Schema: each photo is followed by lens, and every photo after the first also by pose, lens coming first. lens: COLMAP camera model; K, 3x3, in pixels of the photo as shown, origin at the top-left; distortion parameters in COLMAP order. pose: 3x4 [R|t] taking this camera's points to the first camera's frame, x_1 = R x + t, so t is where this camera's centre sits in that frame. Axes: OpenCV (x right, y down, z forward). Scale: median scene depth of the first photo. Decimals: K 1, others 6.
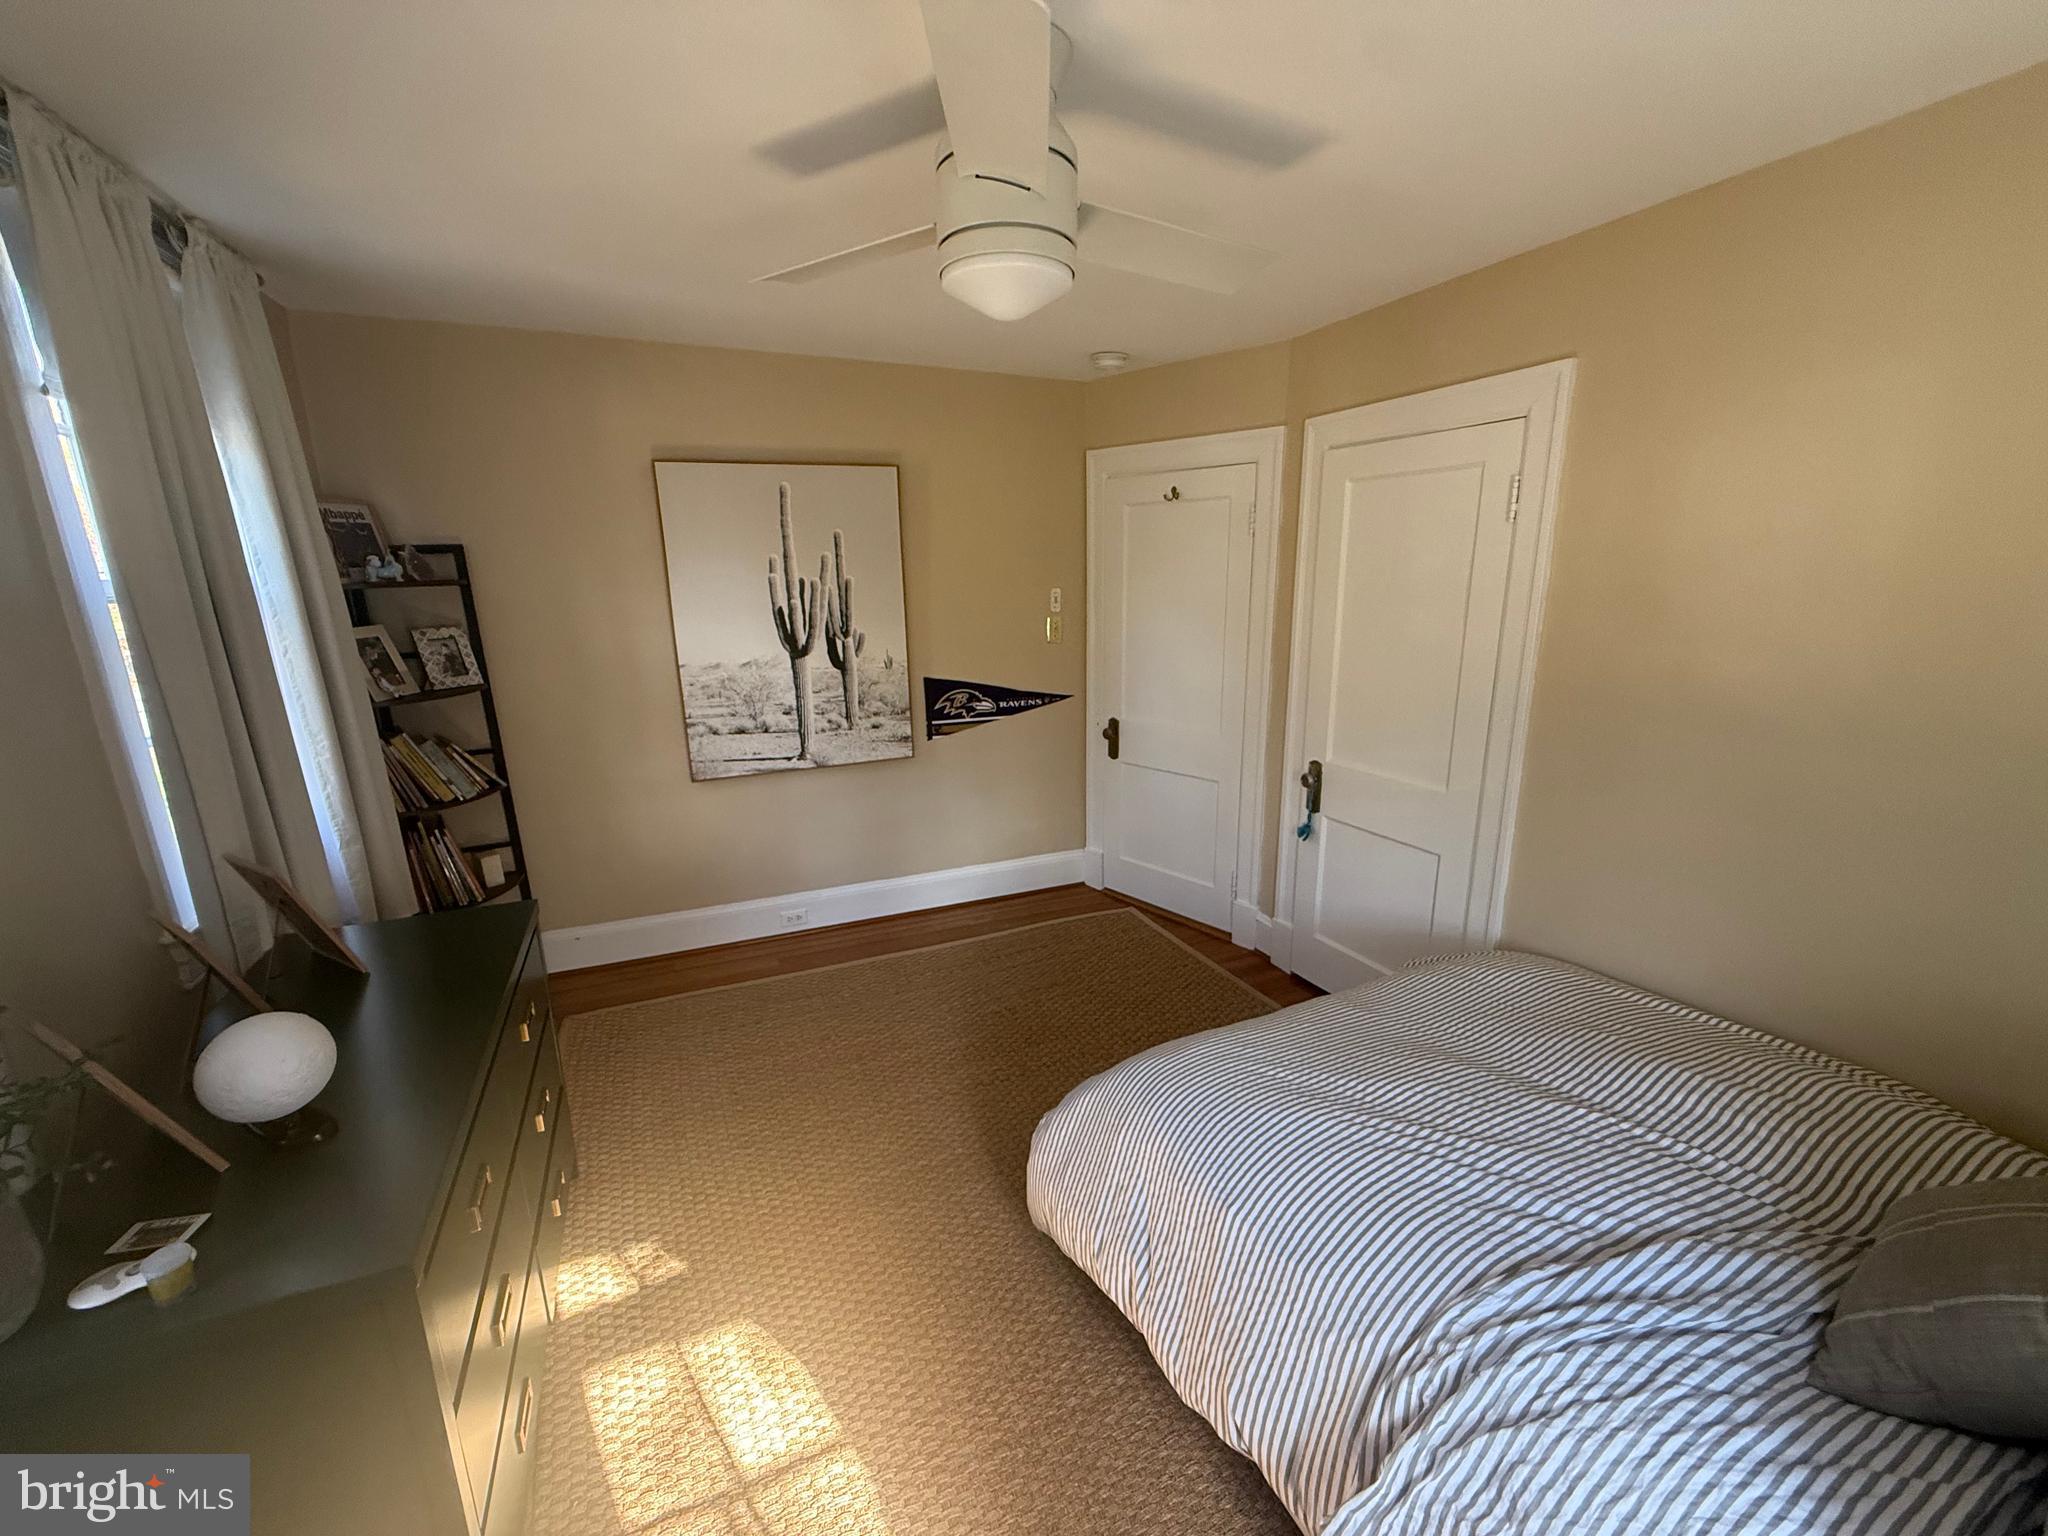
lens RADIAL K [[816.8, 0, 1024.0], [0, 816.8, 768.0], [0, 0, 1]] dist [0.000106, -0.000005]
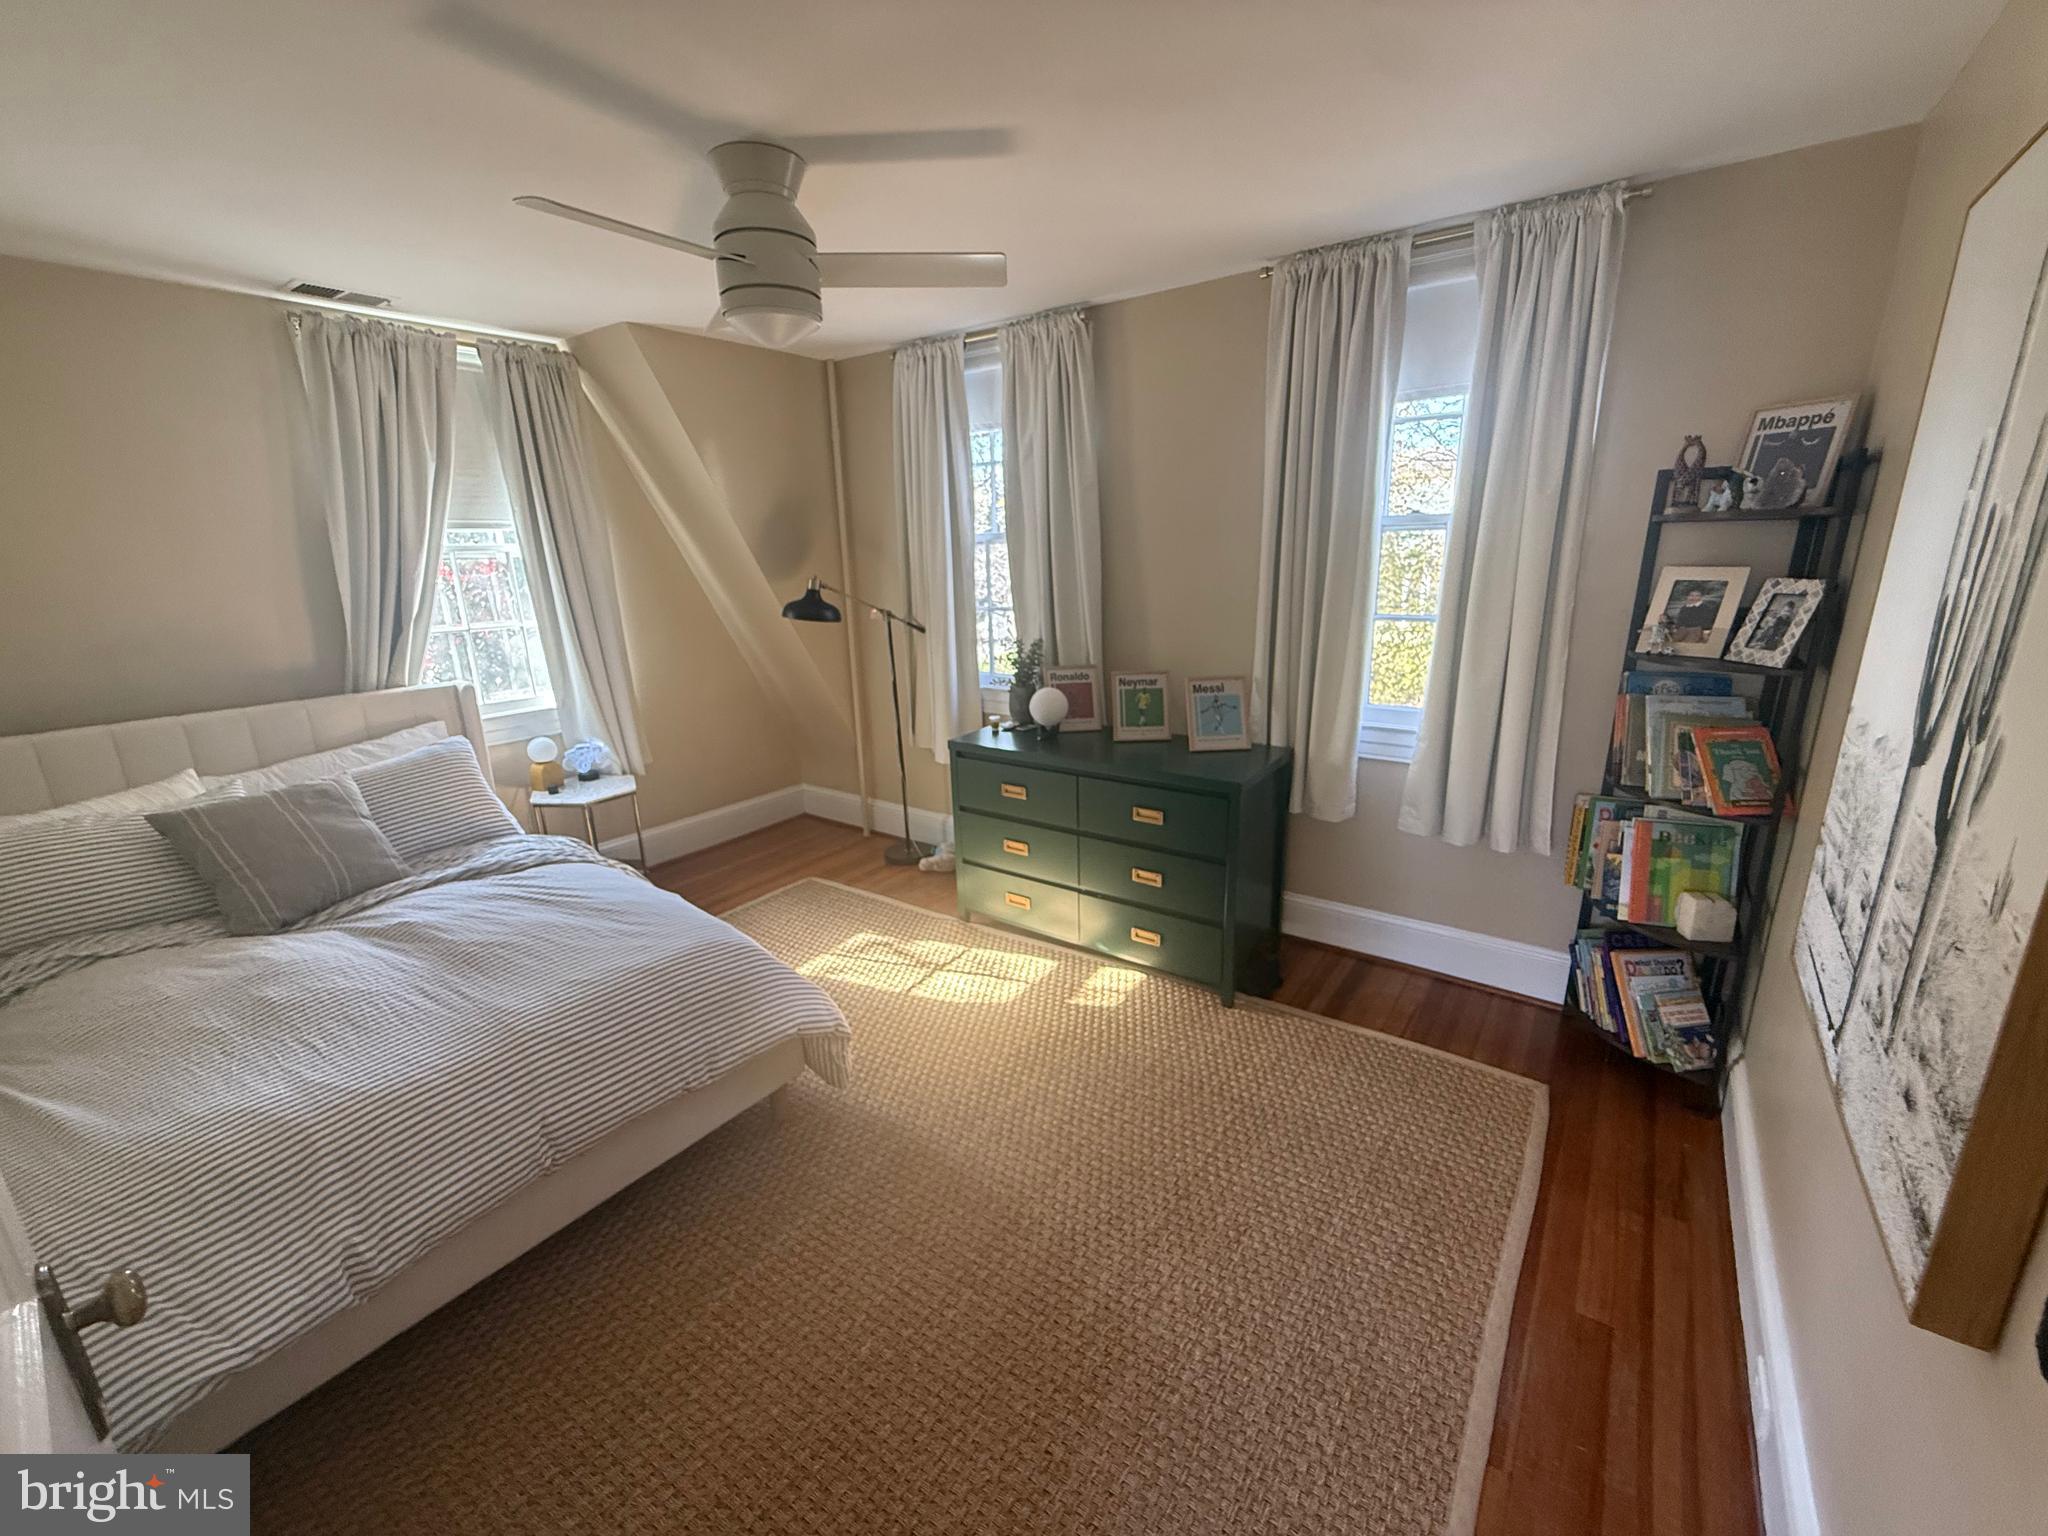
lens RADIAL K [[816.8, 0, 1024.0], [0, 816.8, 768.0], [0, 0, 1]] dist [0.000106, -0.000005]
pose [[-0.857687, 0.170819, -0.484967, 0.170555], [-0.087613, 0.880854, 0.465209, -0.248569], [0.506652, 0.441493, -0.740532, 1.053132]]
